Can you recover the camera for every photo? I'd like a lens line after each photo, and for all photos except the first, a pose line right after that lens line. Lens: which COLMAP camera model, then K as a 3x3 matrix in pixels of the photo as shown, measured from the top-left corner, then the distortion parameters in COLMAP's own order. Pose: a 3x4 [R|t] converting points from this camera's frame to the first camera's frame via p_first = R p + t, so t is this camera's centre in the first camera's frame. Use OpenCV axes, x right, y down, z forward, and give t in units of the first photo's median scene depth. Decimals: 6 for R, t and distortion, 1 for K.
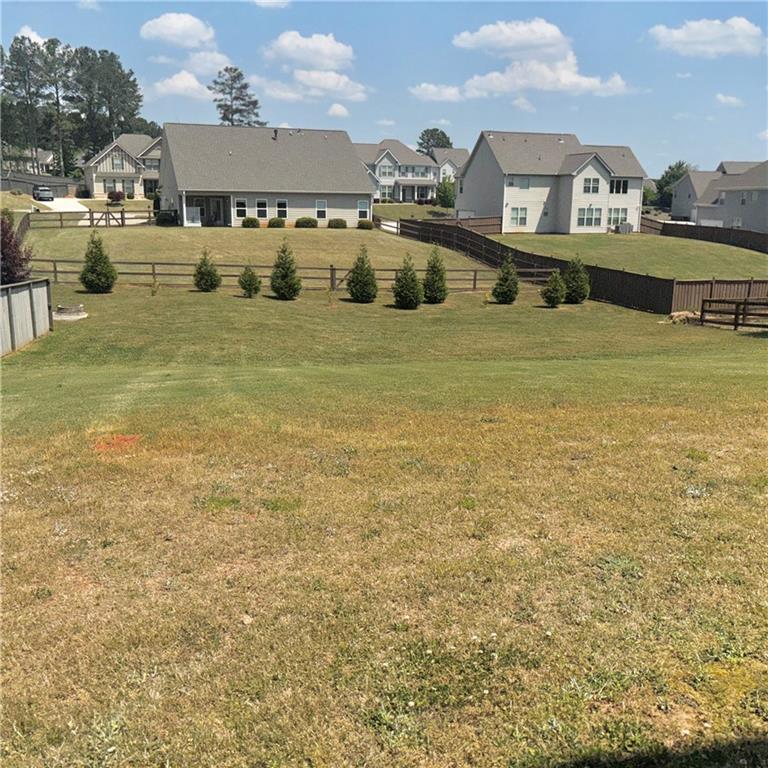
lens RADIAL K [[734.9, 0, 387.5], [0, 734.9, 377.4], [0, 0, 1]] dist [-0.009400, 0.000000]
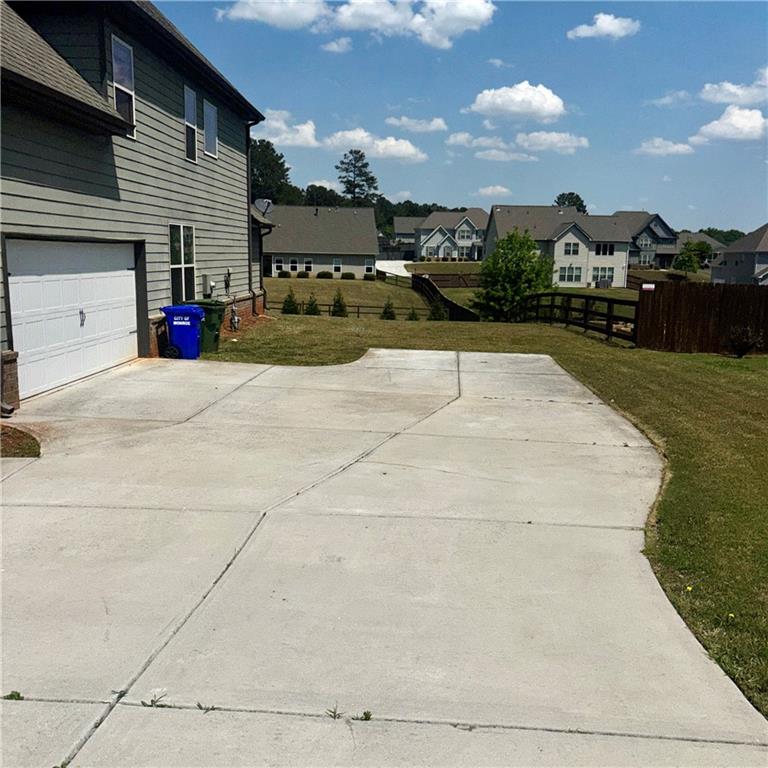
lens RADIAL K [[734.9, 0, 380.5], [0, 734.9, 388.4], [0, 0, 1]] dist [-0.009400, 0.000000]
pose [[0.962510, 0.054527, -0.265710, 0.308089], [-0.070576, 0.996190, -0.051225, 0.055009], [0.261904, 0.068058, 0.962691, -0.243683]]
